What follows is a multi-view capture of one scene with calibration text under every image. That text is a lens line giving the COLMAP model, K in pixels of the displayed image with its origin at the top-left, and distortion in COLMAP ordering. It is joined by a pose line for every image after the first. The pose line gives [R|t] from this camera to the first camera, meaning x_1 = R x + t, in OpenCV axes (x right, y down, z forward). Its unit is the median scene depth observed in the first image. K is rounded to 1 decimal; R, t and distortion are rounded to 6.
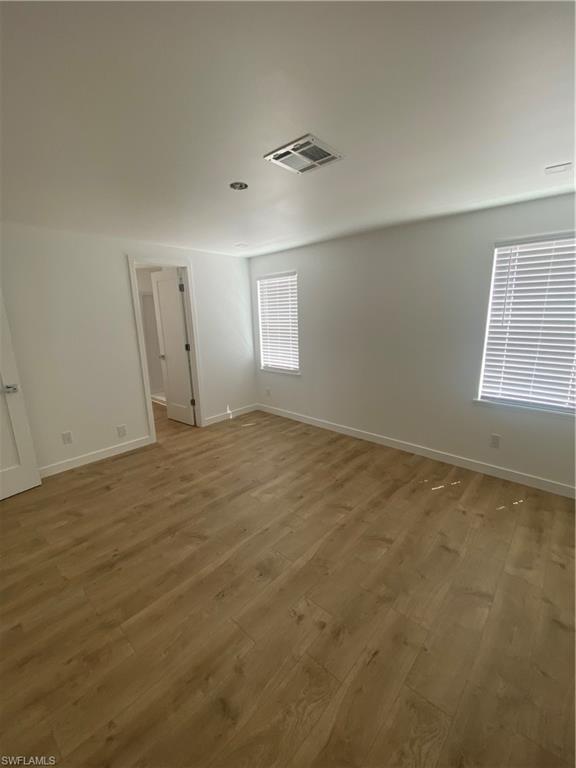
lens RADIAL K [[305.0, 0, 289.0], [0, 305.0, 391.8], [0, 0, 1]] dist [0.012220, -0.000238]
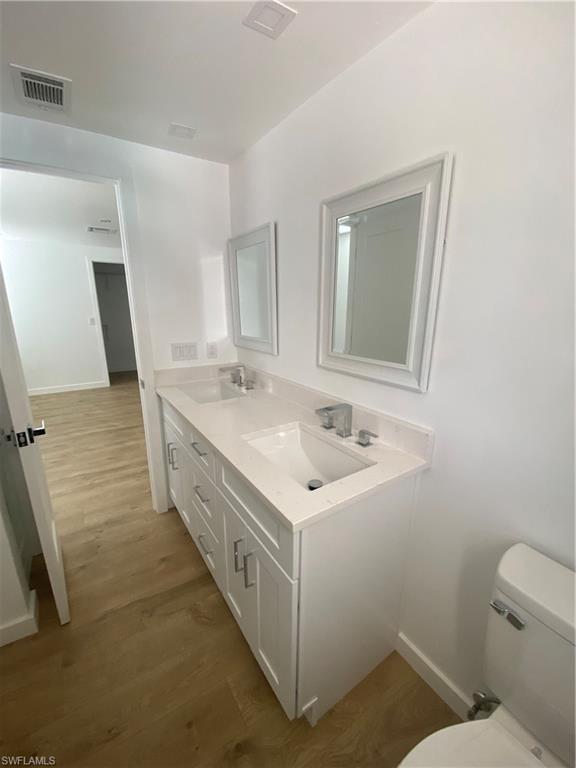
lens RADIAL K [[316.3, 0, 288.0], [0, 316.3, 384.0], [0, 0, 1]] dist [0.001231, -0.000119]
pose [[-0.963668, -0.057108, 0.260926, -1.149200], [0.079388, 0.871492, 0.483942, -0.448325], [-0.255032, 0.487073, -0.835295, 1.826710]]
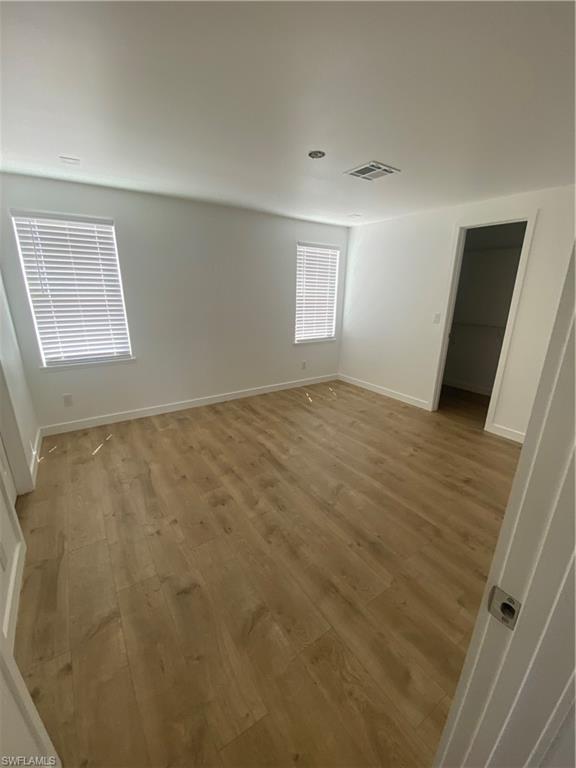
lens RADIAL K [[312.0, 0, 287.4], [0, 312.0, 382.3], [0, 0, 1]] dist [0.031854, -0.000066]
pose [[0.244474, -0.251110, 0.936577, -0.974239], [0.232060, 0.952969, 0.194931, -0.099285], [-0.941478, 0.169686, 0.291249, 0.612354]]
